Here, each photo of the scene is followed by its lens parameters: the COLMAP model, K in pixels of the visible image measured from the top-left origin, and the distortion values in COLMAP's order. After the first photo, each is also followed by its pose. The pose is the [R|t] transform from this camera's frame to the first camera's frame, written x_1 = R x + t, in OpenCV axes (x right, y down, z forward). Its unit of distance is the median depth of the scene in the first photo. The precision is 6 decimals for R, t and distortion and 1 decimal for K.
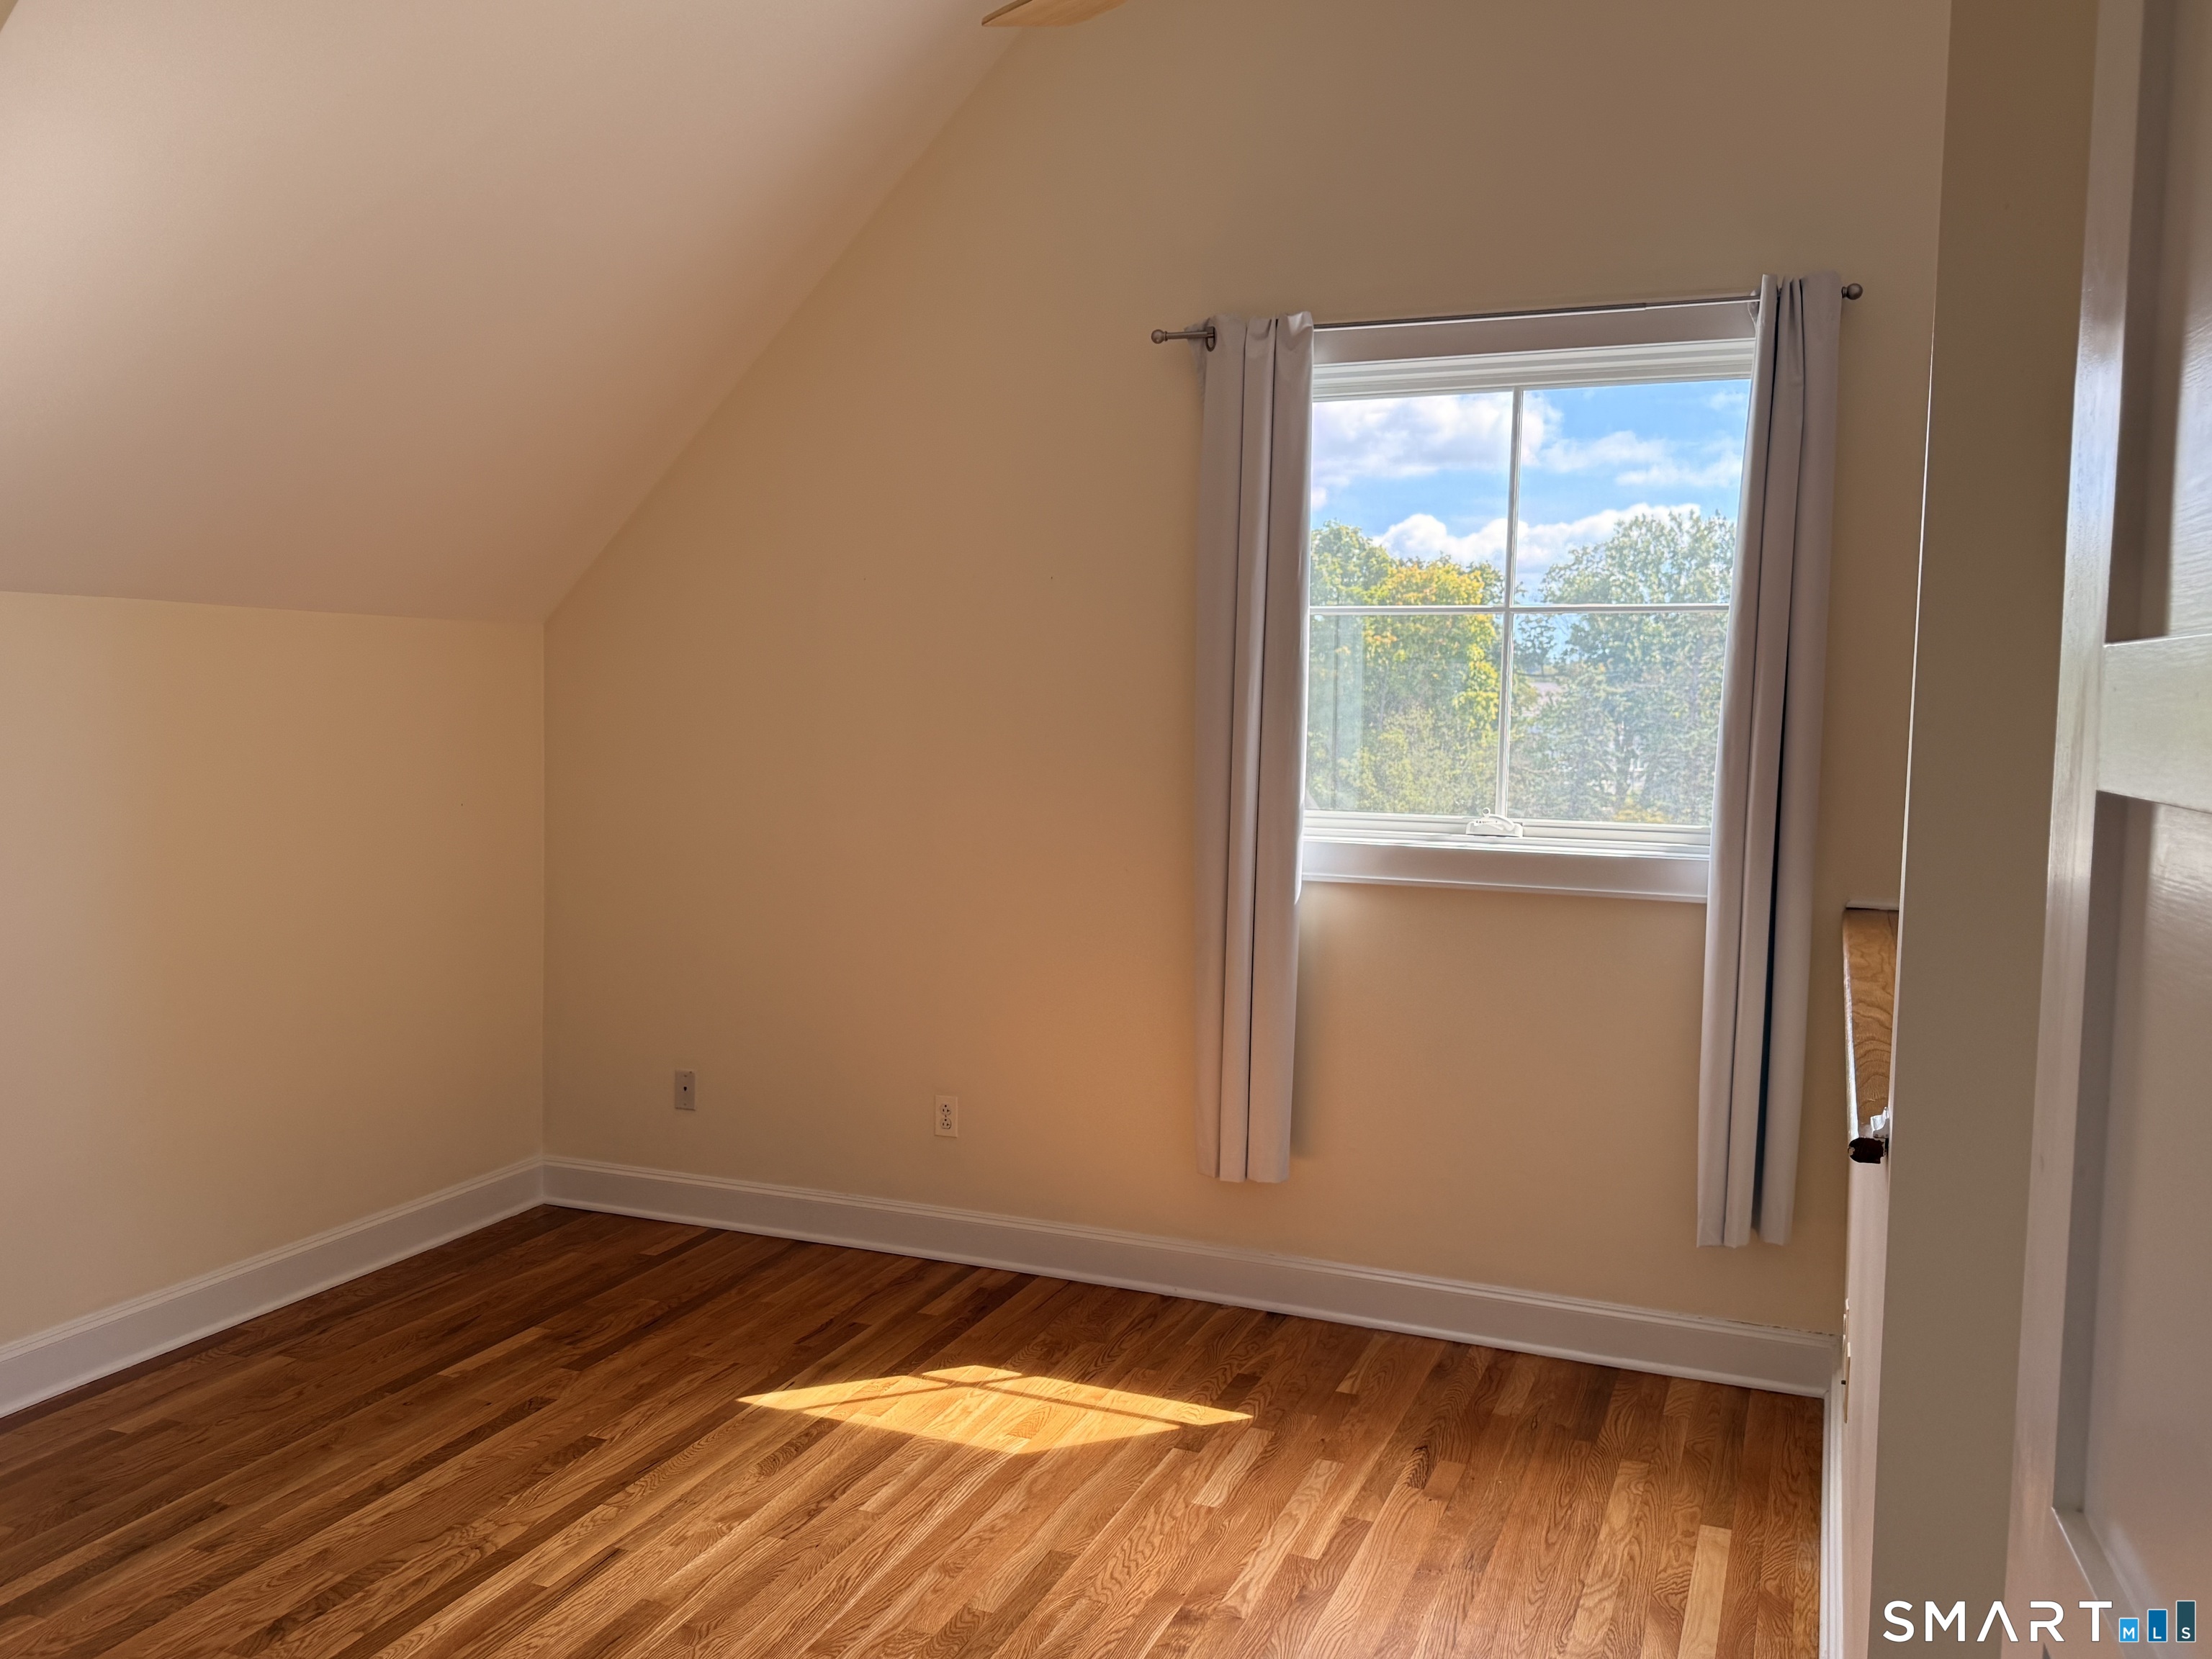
lens RADIAL K [[1815.5, 0, 1101.0], [0, 1815.5, 828.9], [0, 0, 1]] dist [0.156057, -0.293705]
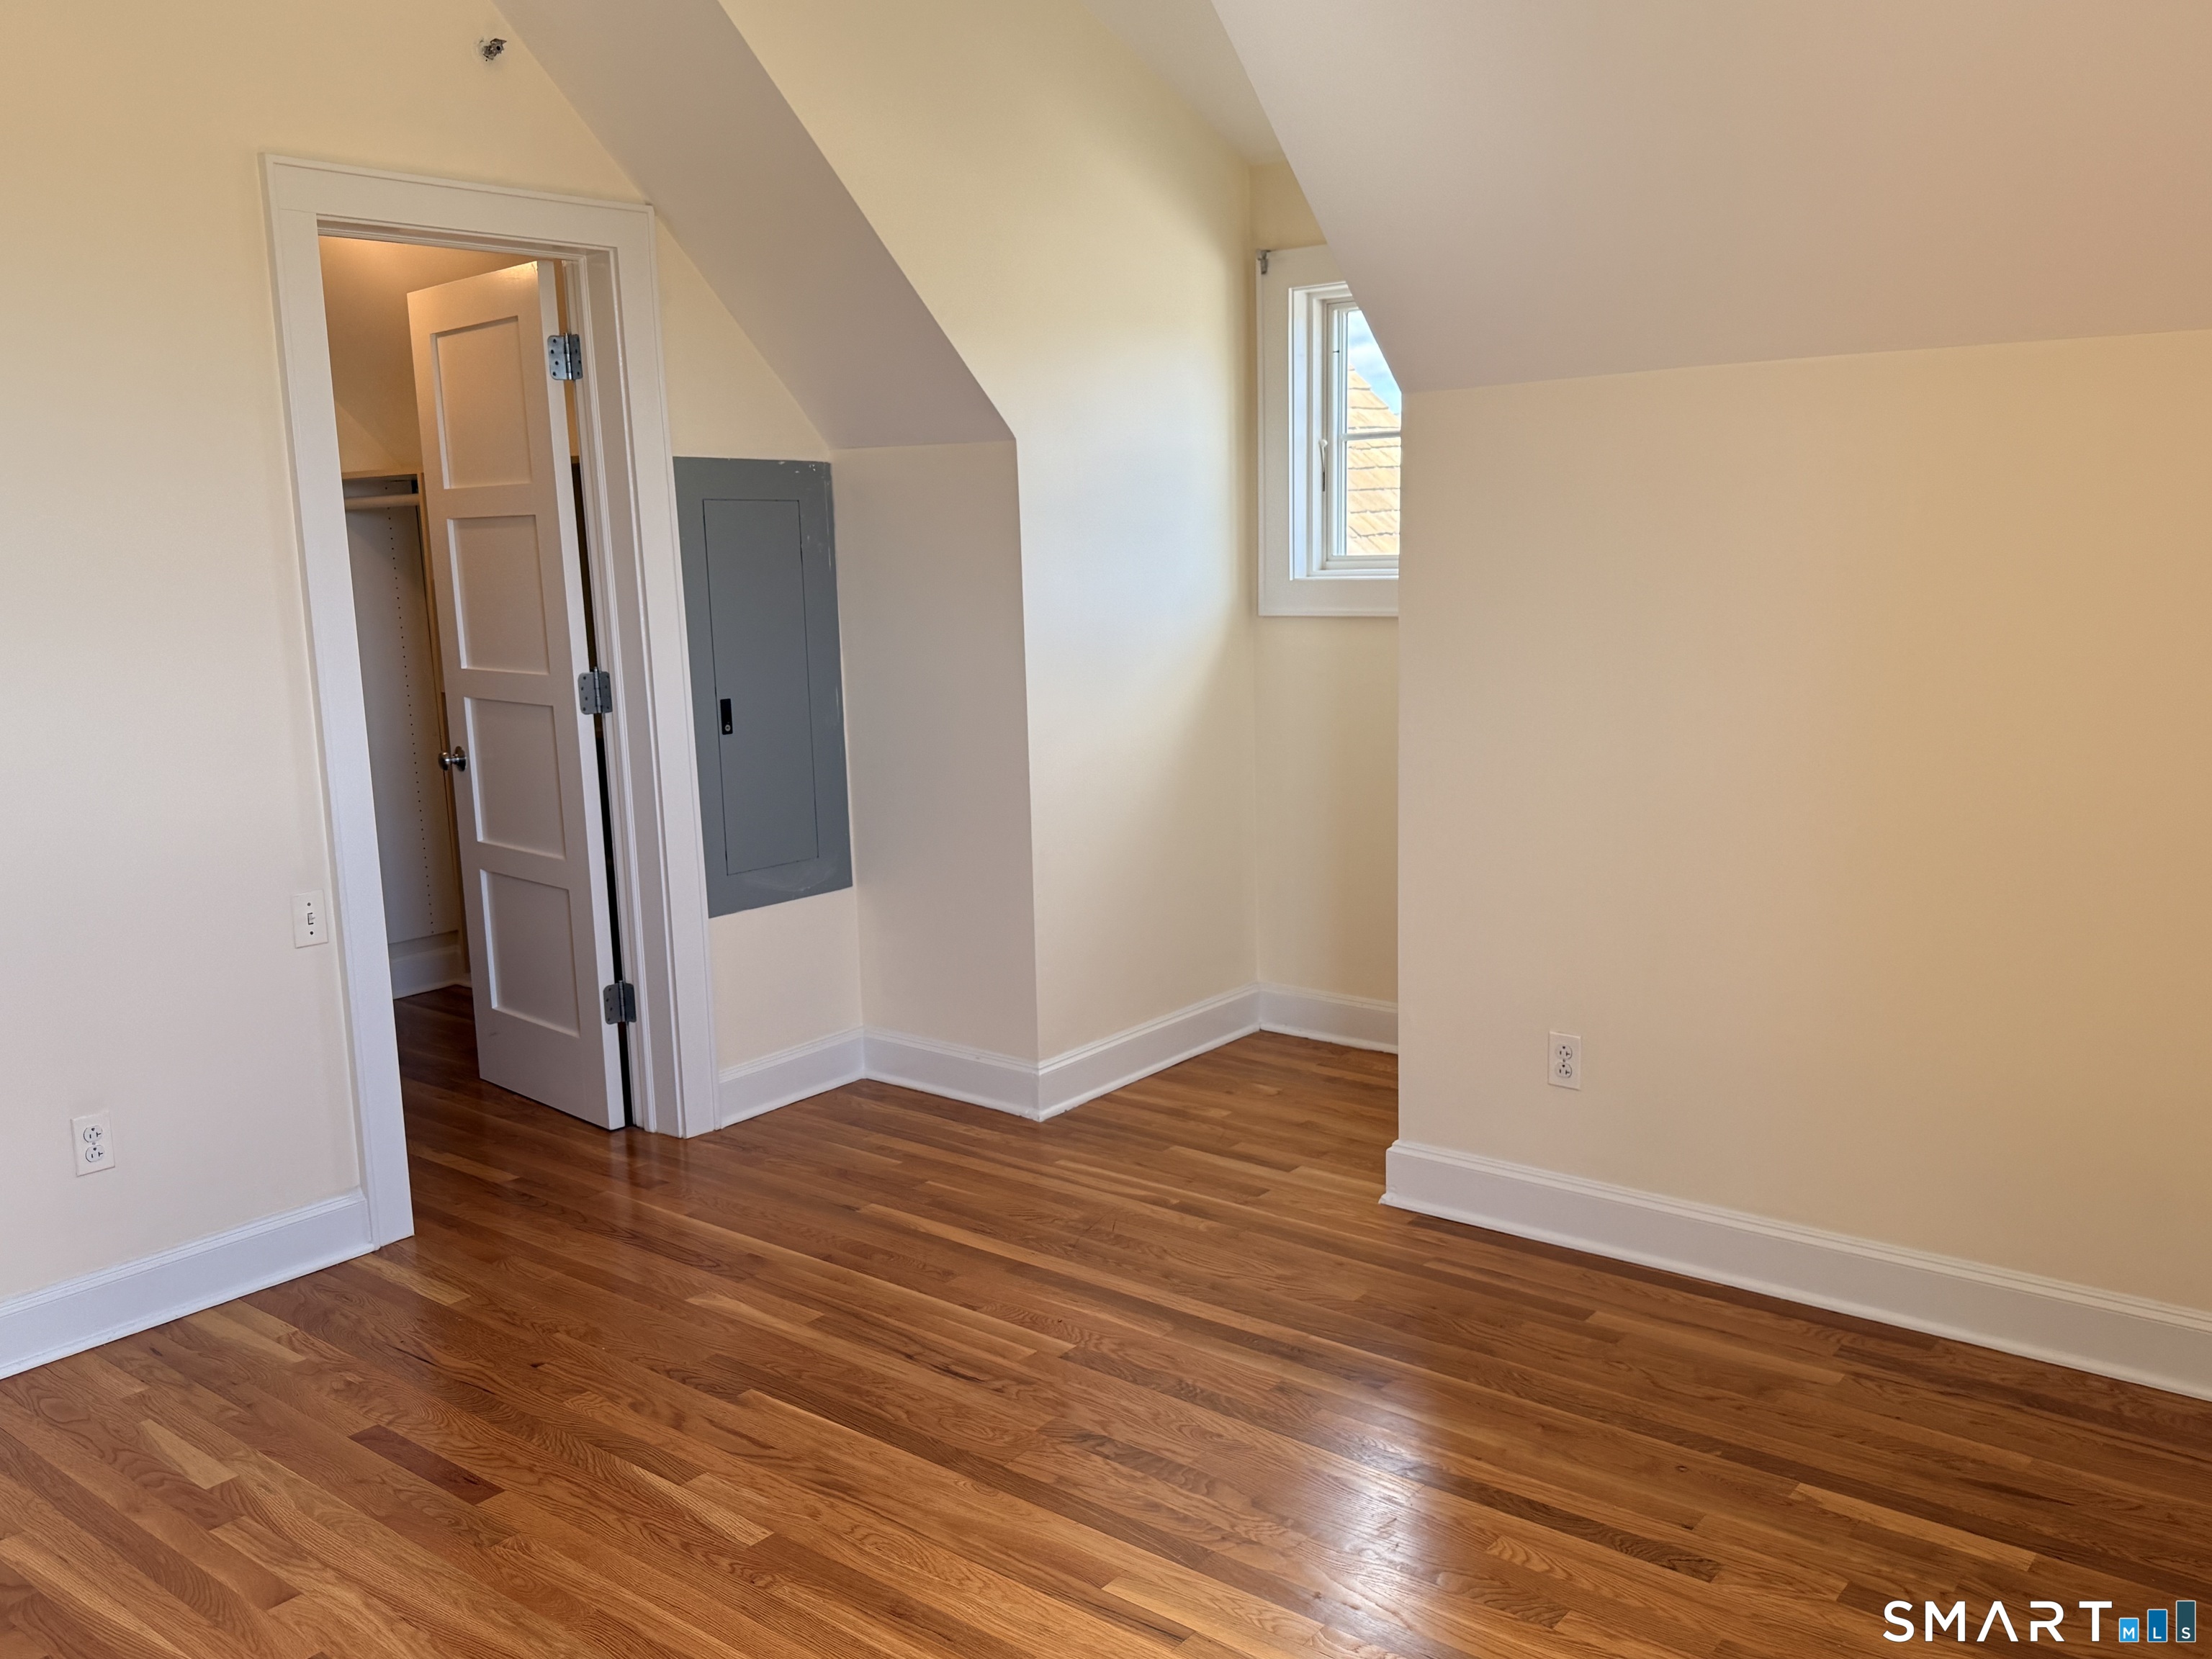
lens RADIAL K [[1815.5, 0, 1101.0], [0, 1815.5, 828.9], [0, 0, 1]] dist [0.156057, -0.293705]
pose [[-0.299370, 0.150153, -0.942248, 0.344417], [-0.050128, 0.983701, 0.172685, -0.049821], [0.952820, 0.098930, -0.286963, 0.986594]]
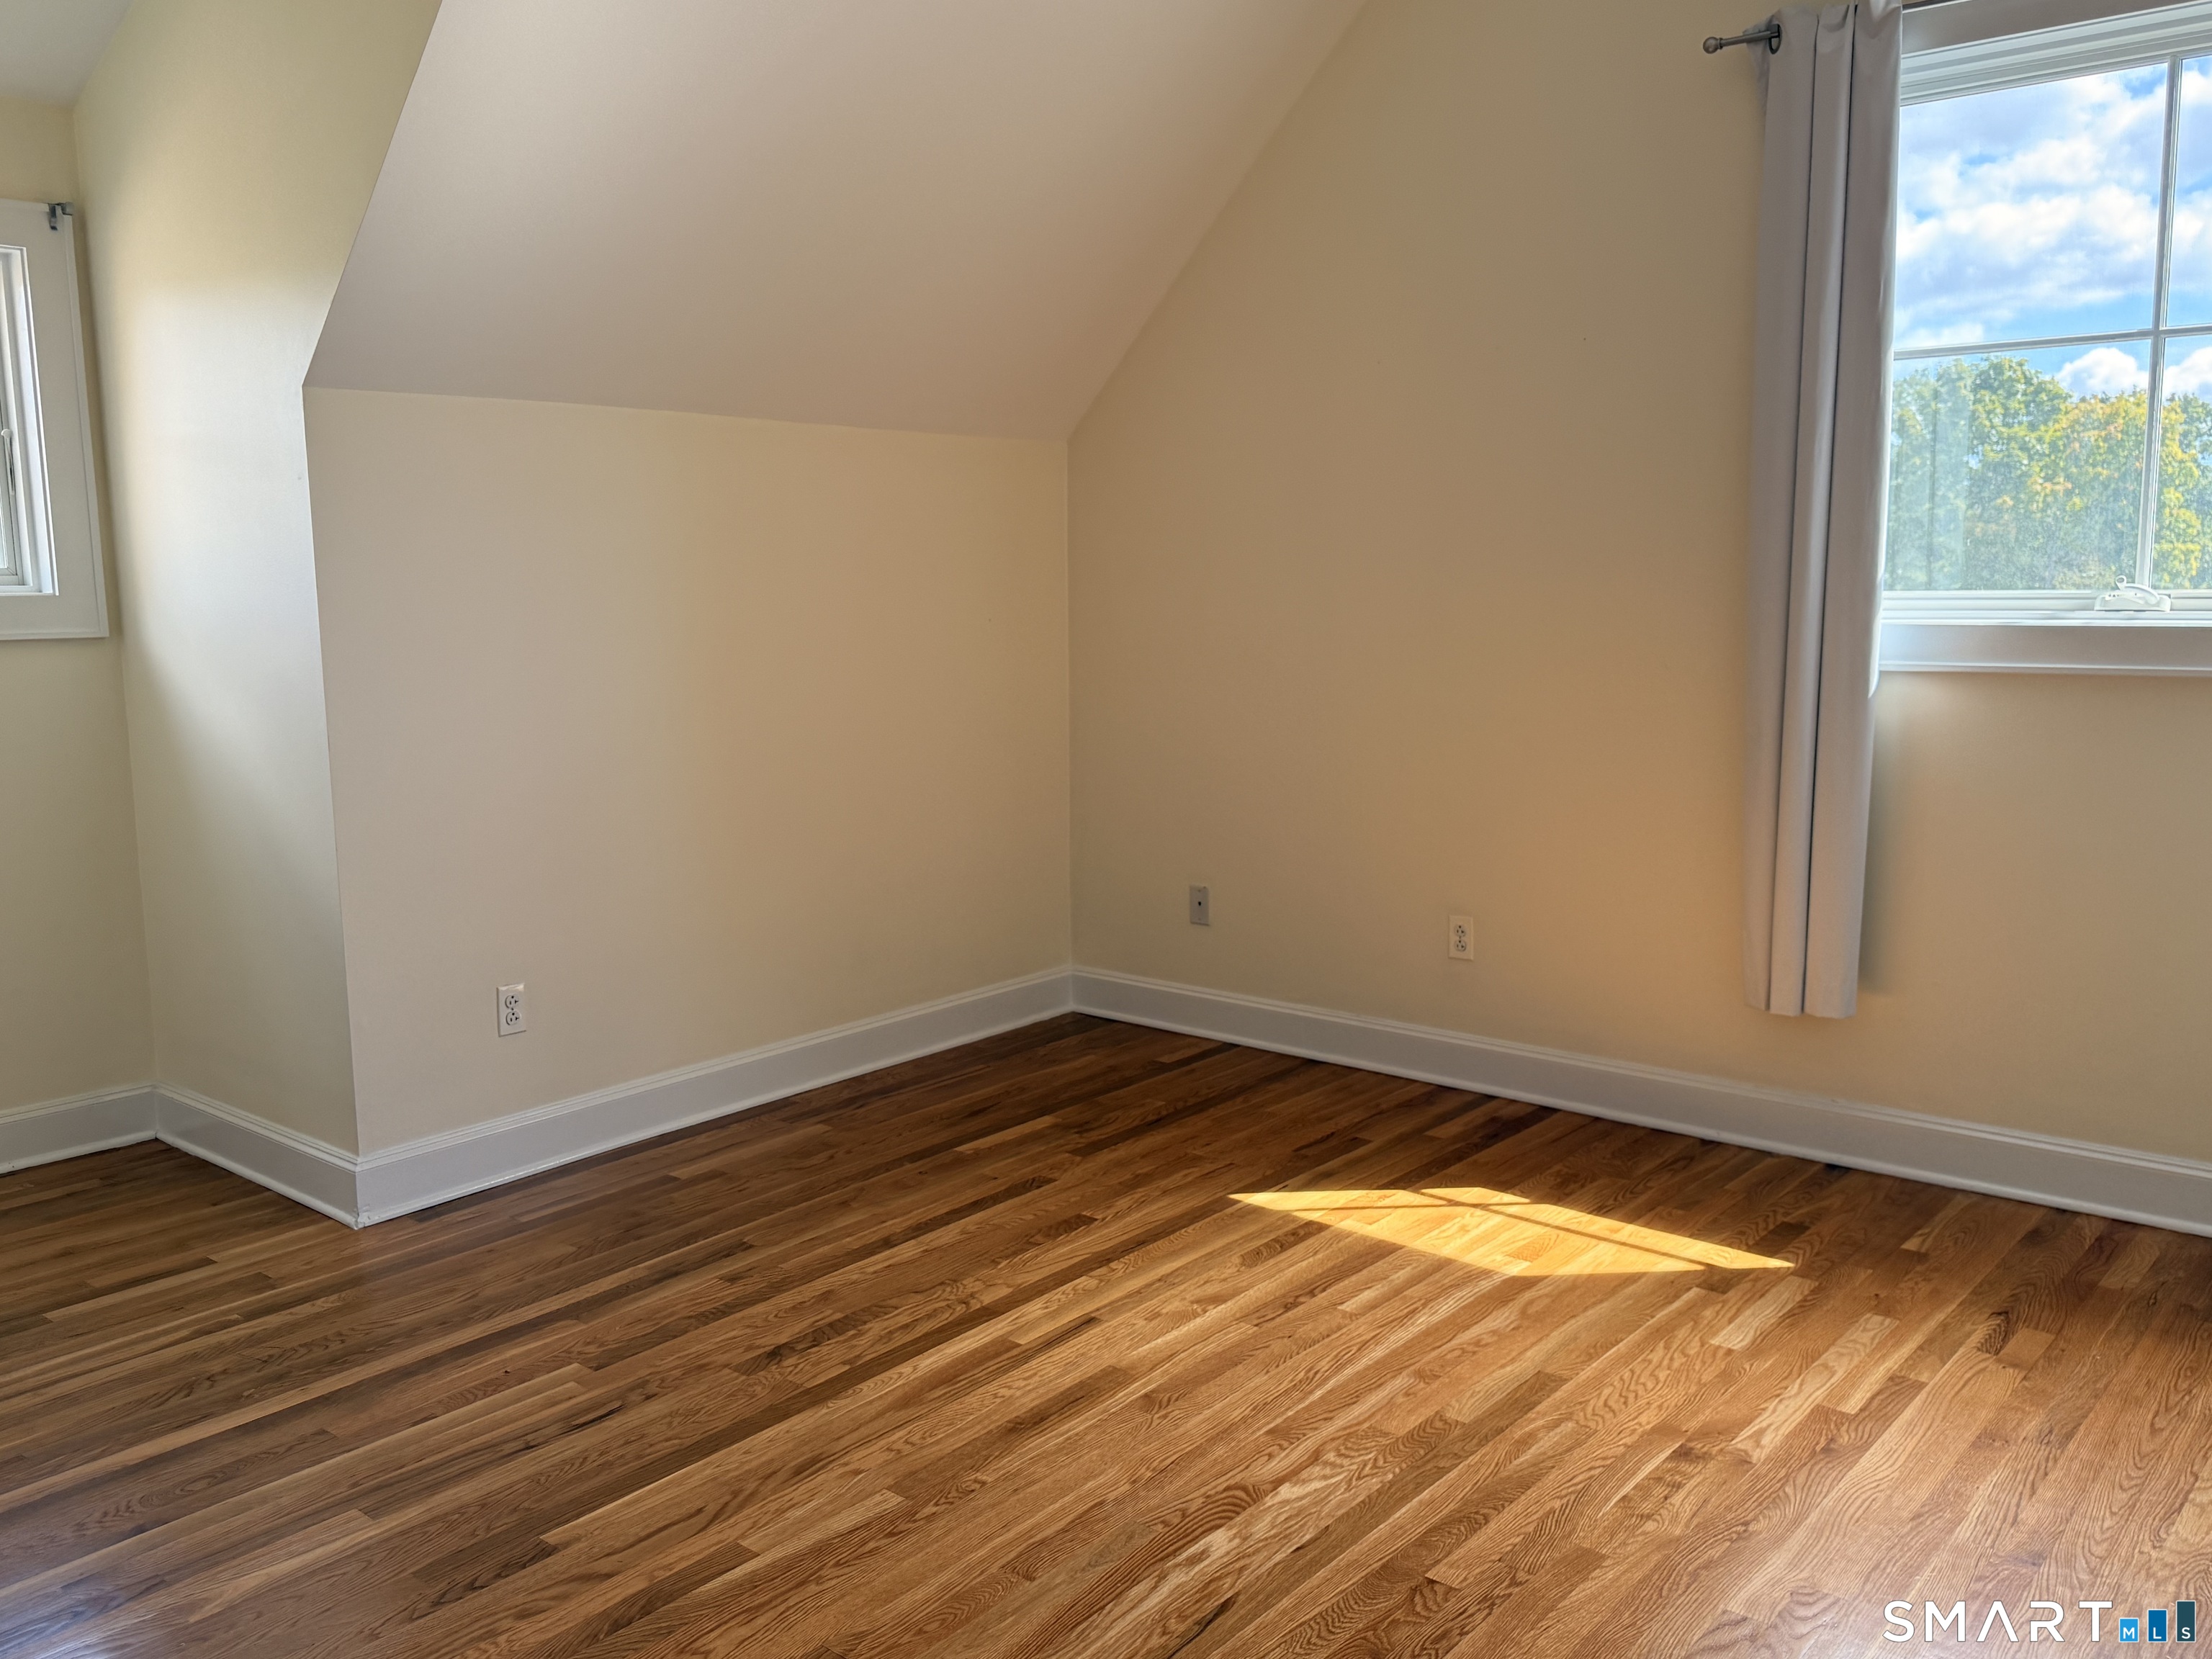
lens RADIAL K [[1815.5, 0, 1101.0], [0, 1815.5, 828.9], [0, 0, 1]] dist [0.156057, -0.293705]
pose [[0.949063, 0.013804, -0.314784, 0.044196], [0.005338, 0.998192, 0.059866, 0.056419], [0.315041, -0.058497, 0.947274, 0.066497]]
